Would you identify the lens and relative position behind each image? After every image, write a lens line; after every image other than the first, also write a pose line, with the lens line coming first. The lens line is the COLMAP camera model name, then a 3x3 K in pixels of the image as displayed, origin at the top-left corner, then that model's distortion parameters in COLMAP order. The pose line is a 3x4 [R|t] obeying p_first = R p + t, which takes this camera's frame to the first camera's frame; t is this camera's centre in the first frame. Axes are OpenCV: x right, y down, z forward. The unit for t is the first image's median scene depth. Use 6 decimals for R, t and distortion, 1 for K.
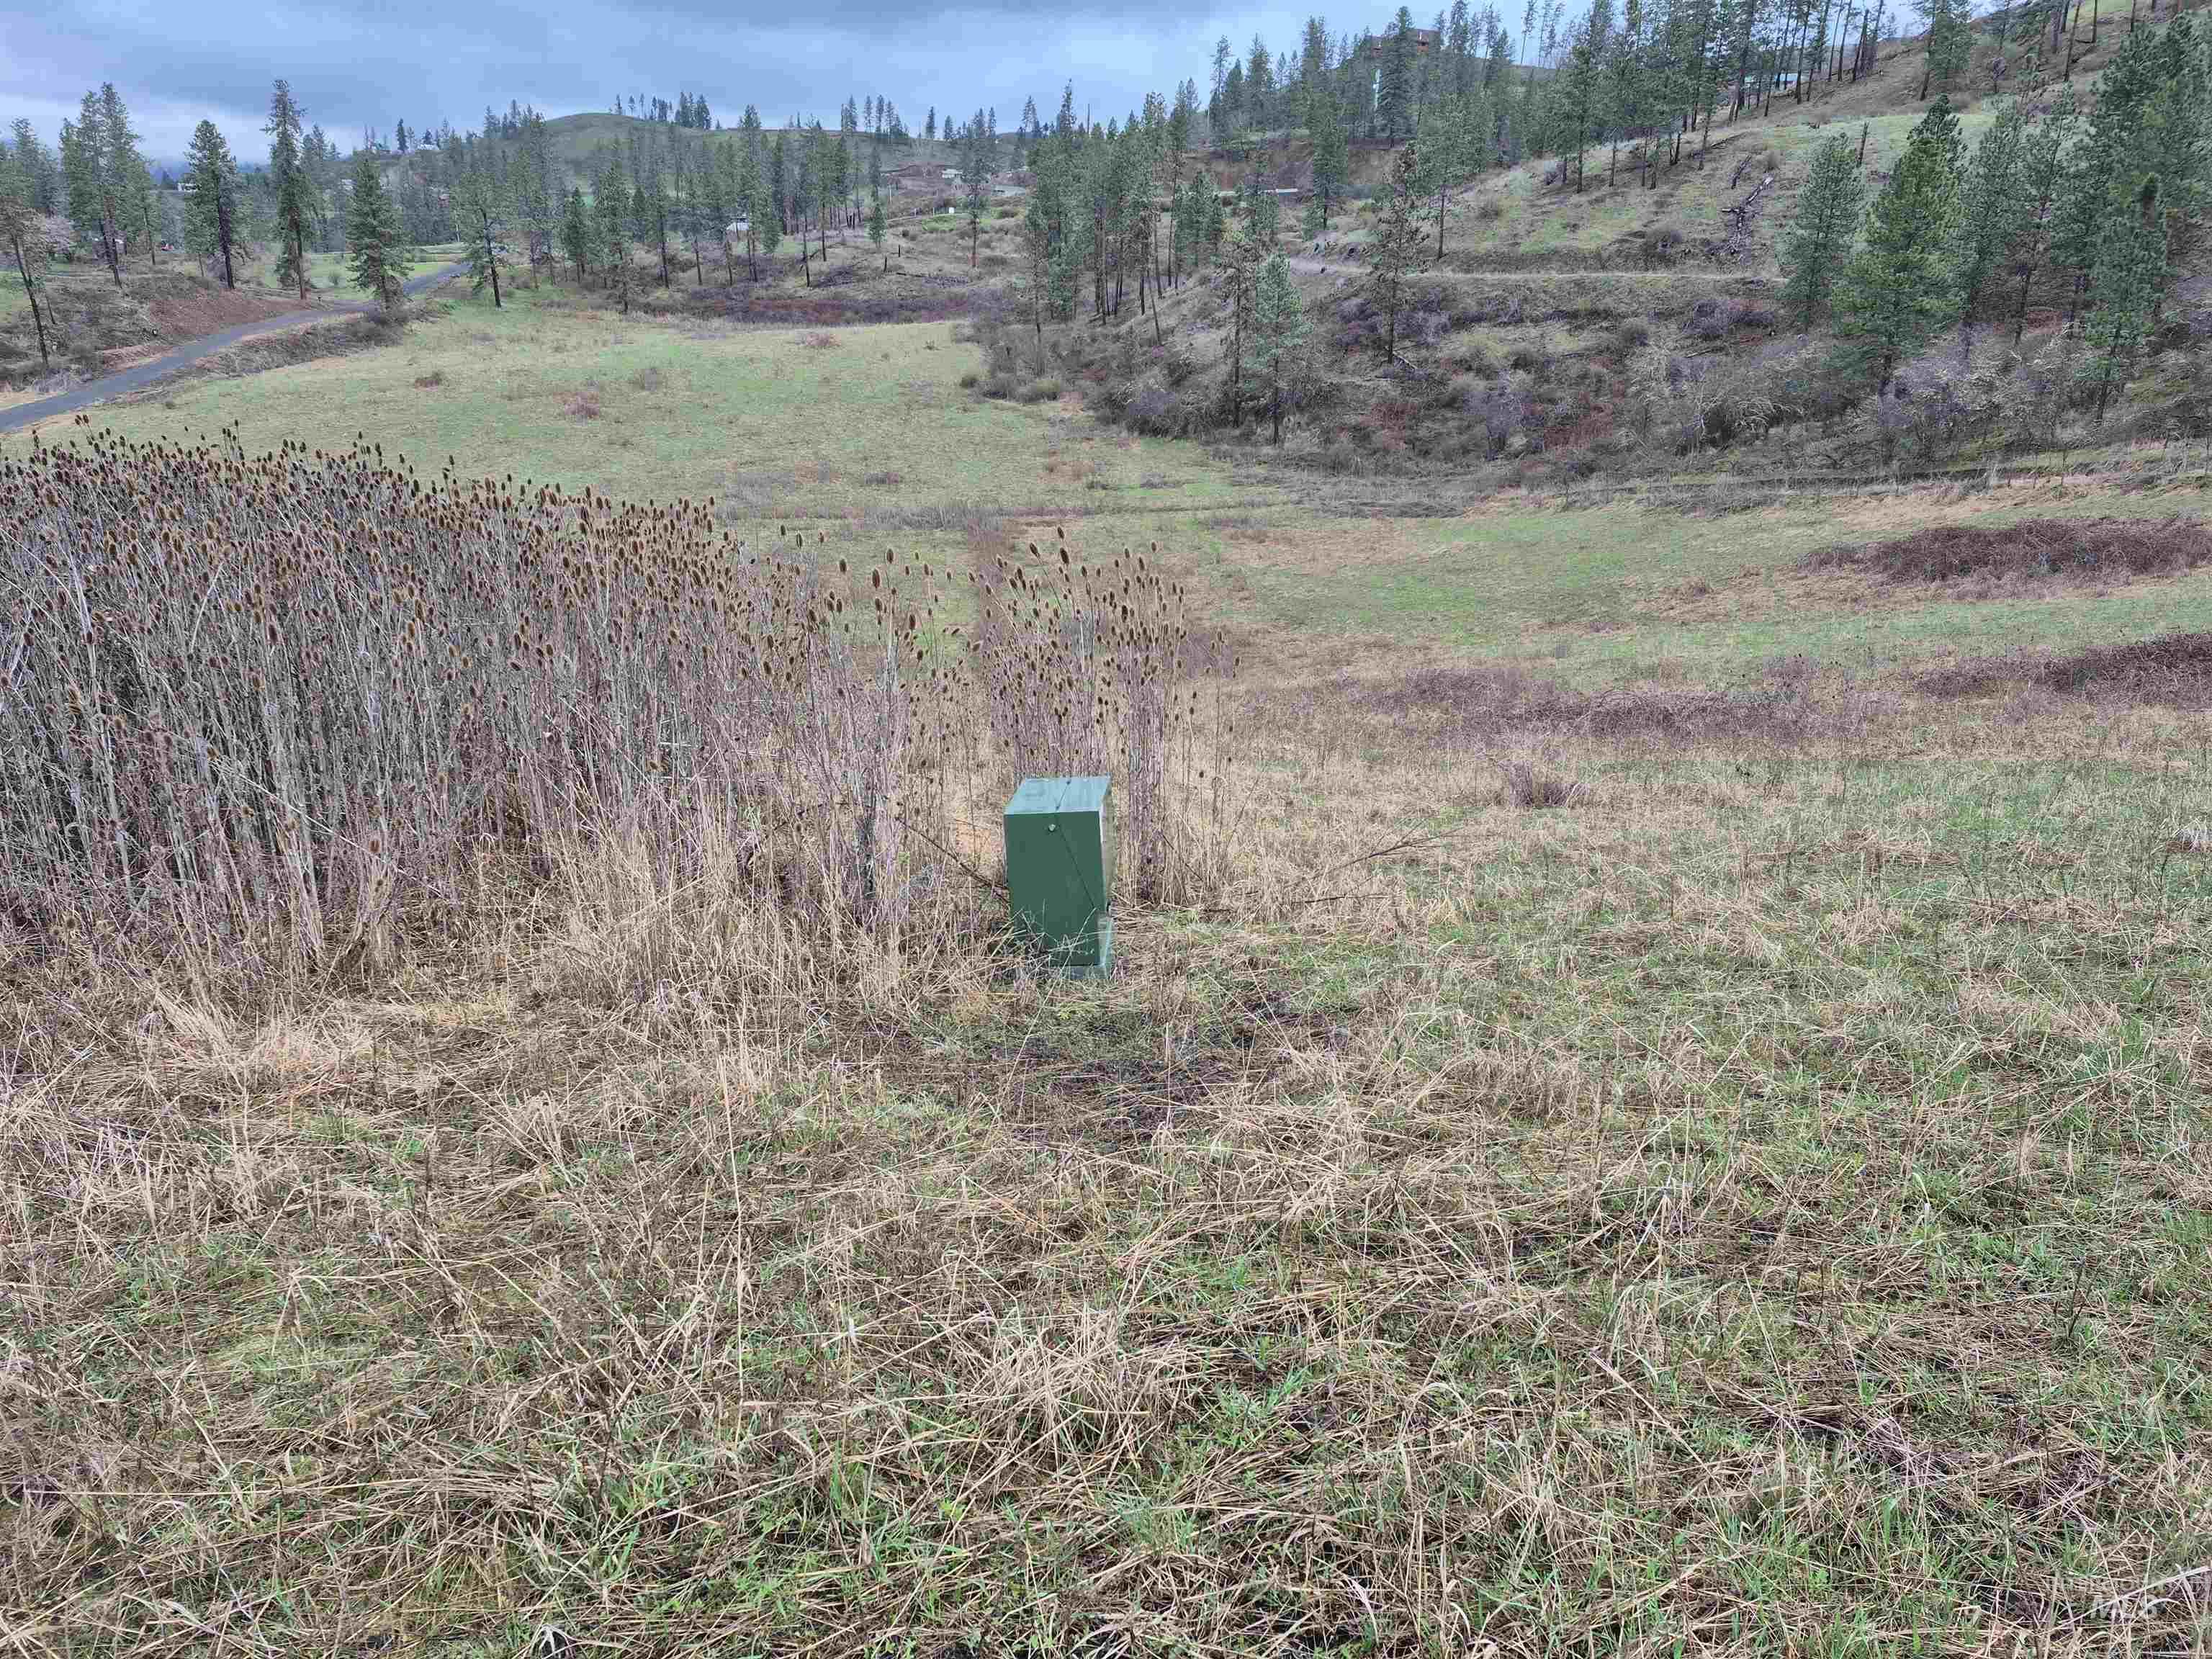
lens RADIAL K [[1490.8, 0, 1105.3], [0, 1490.8, 870.7], [0, 0, 1]] dist [0.082941, -0.091036]
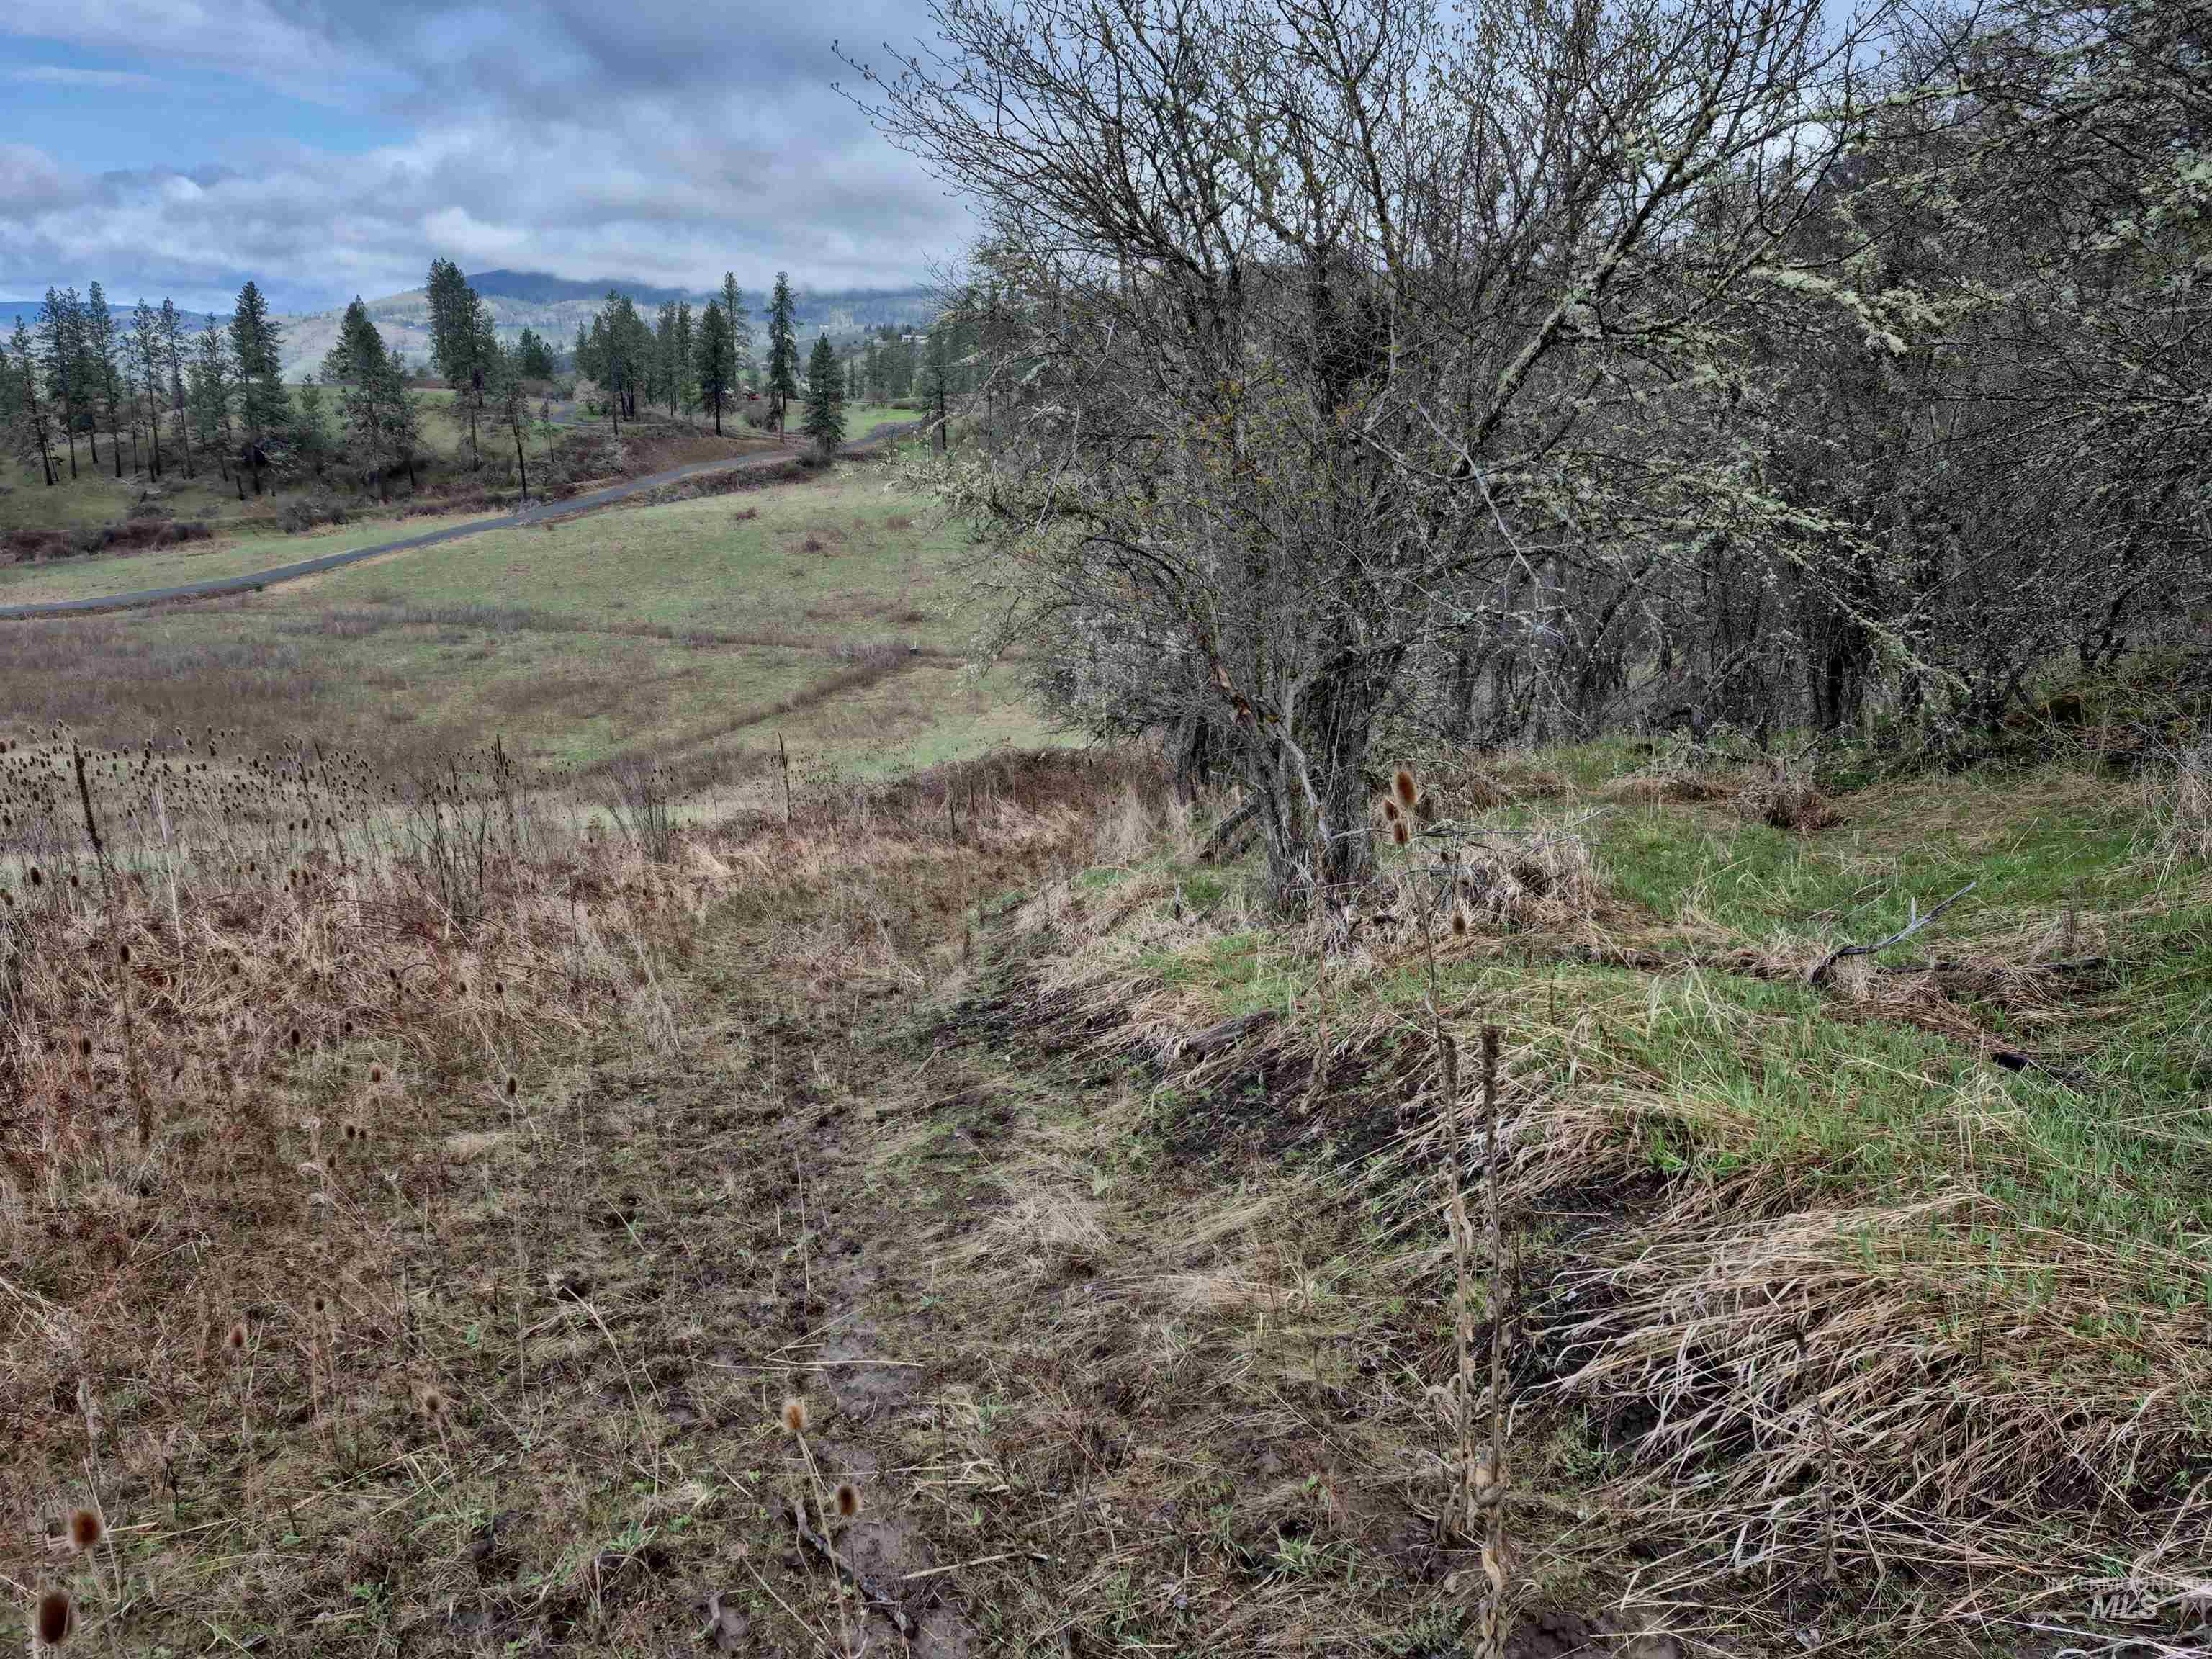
lens RADIAL K [[1490.8, 0, 1098.3], [0, 1490.8, 836.0], [0, 0, 1]] dist [0.082941, -0.091036]
pose [[0.896963, 0.124510, -0.424210, 0.400133], [-0.162354, 0.985248, -0.054106, -0.045310], [0.411215, 0.117404, 0.903946, 0.031062]]
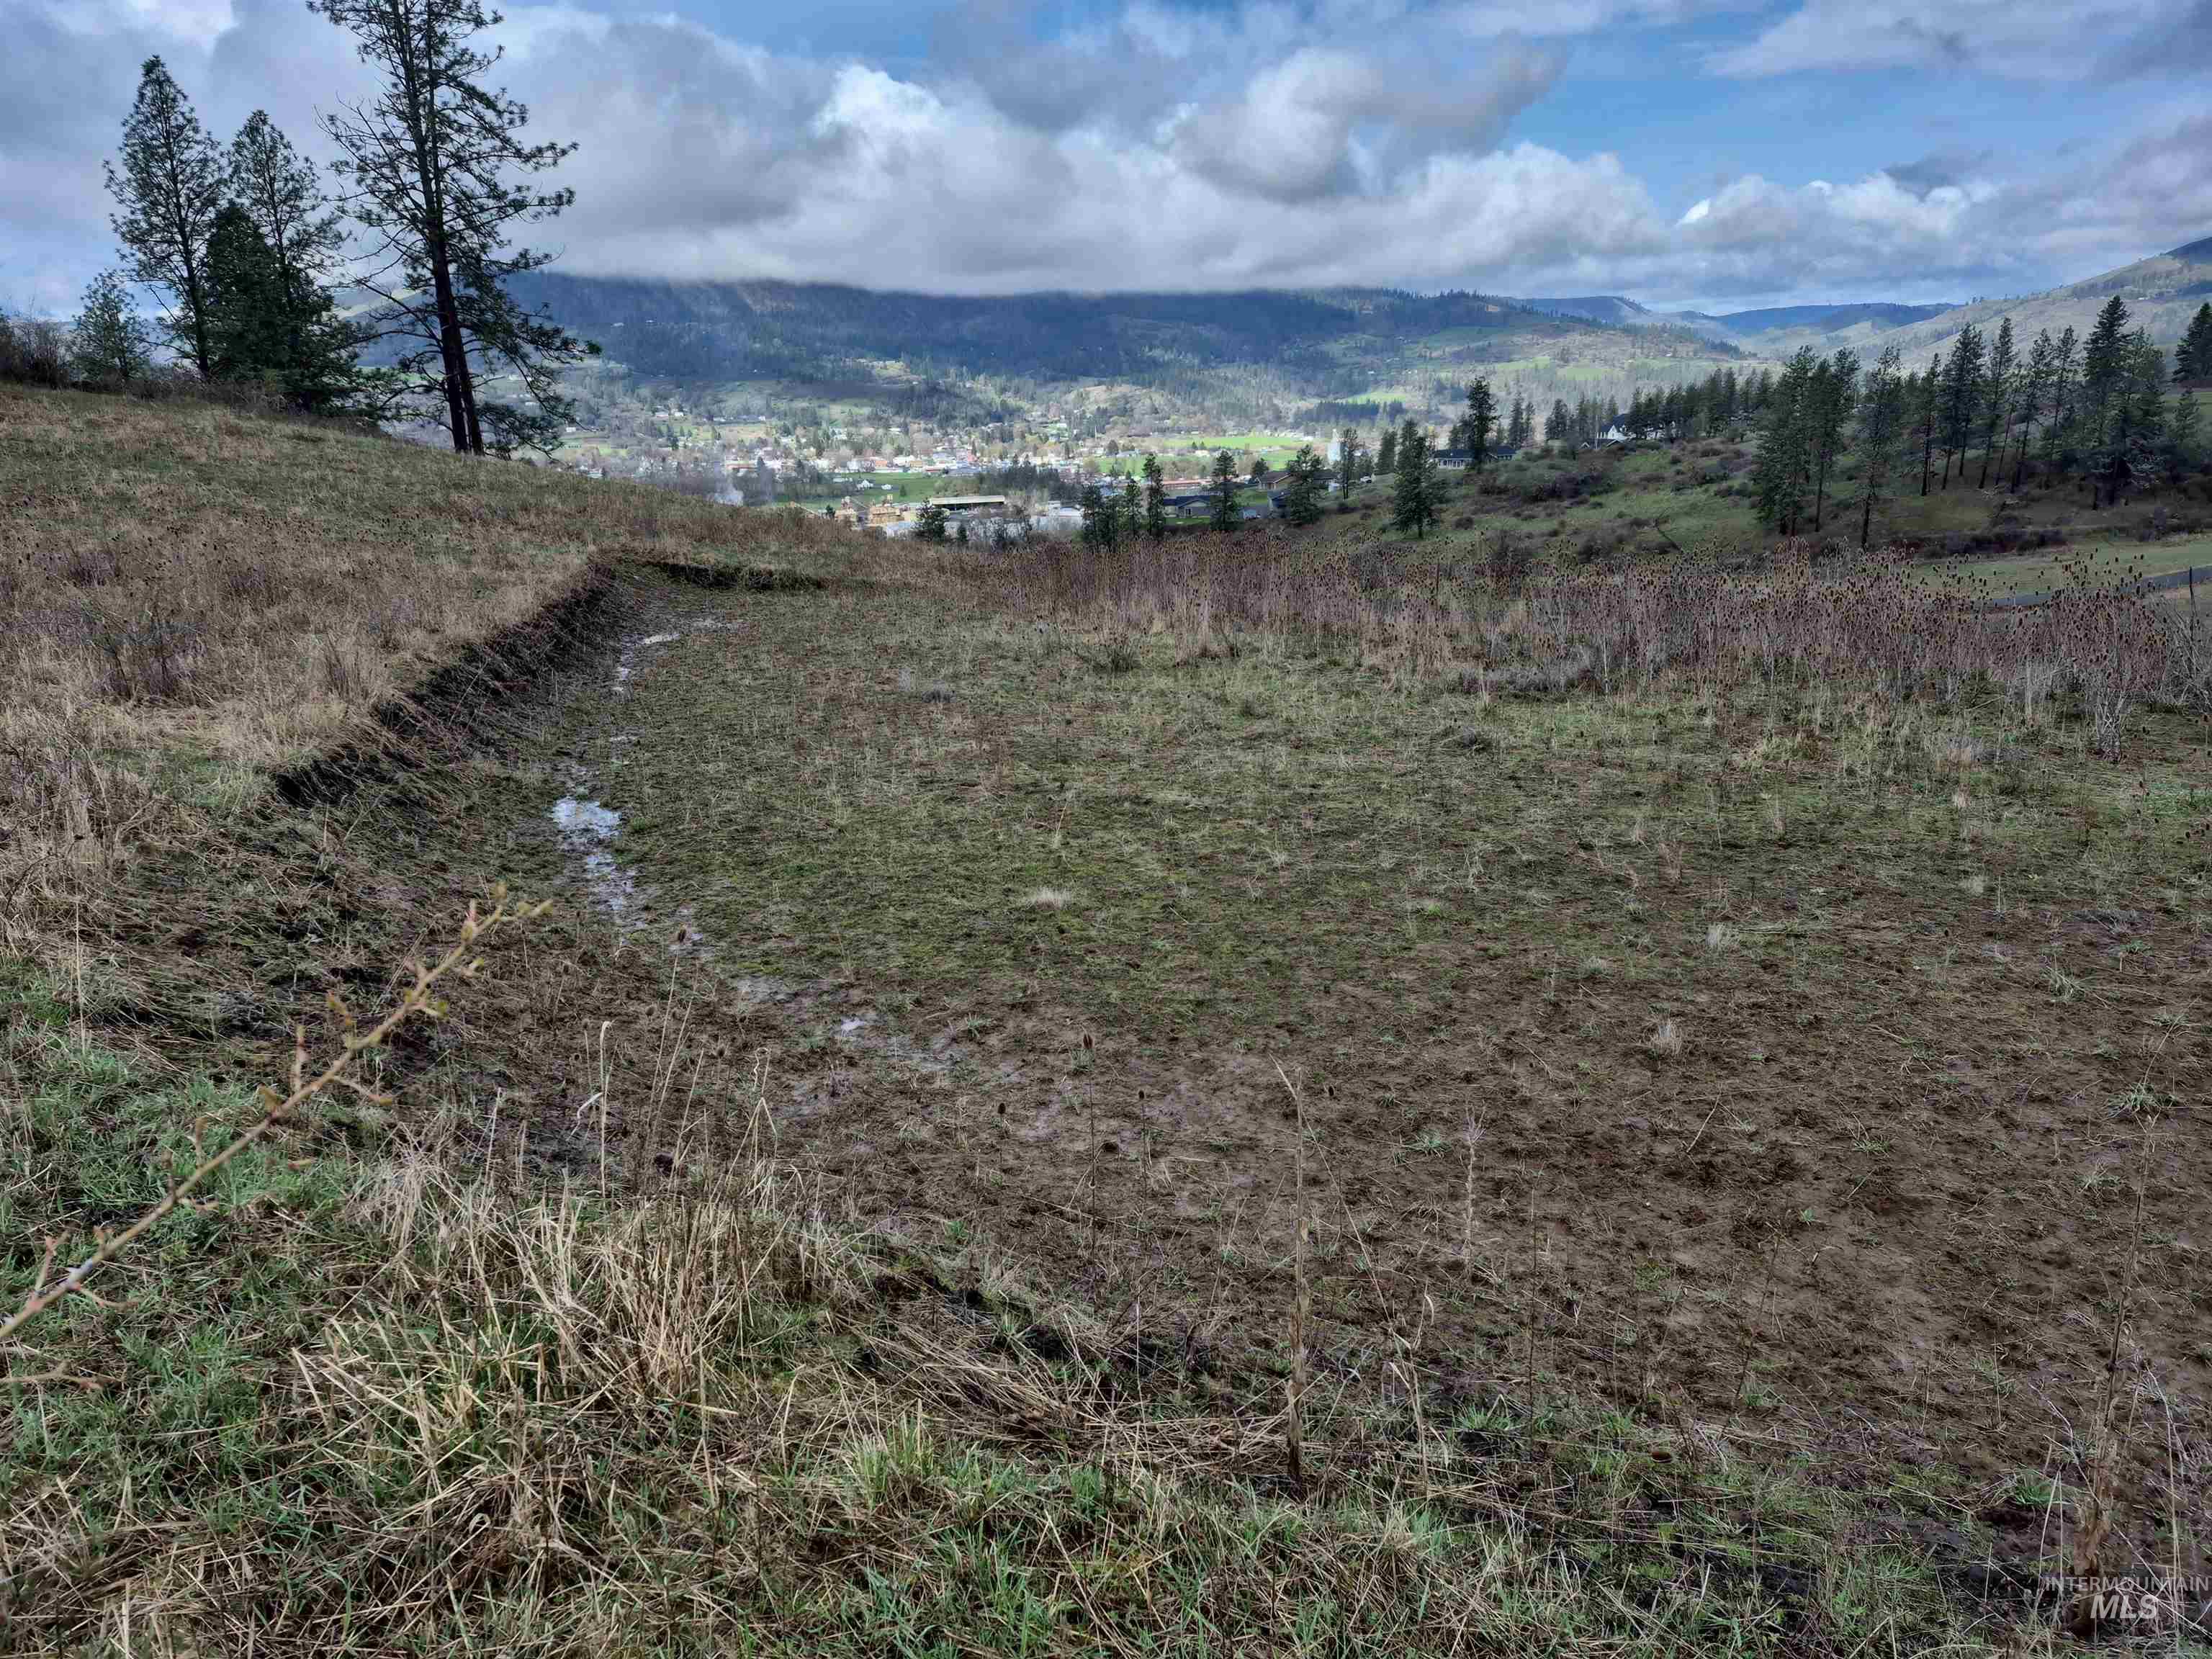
lens RADIAL K [[1490.8, 0, 1099.1], [0, 1490.8, 831.4], [0, 0, 1]] dist [0.082941, -0.091036]
pose [[0.135236, 0.248416, -0.959167, 0.451117], [-0.310858, 0.929819, 0.196986, 0.009543], [0.940786, 0.271525, 0.202967, -0.213829]]
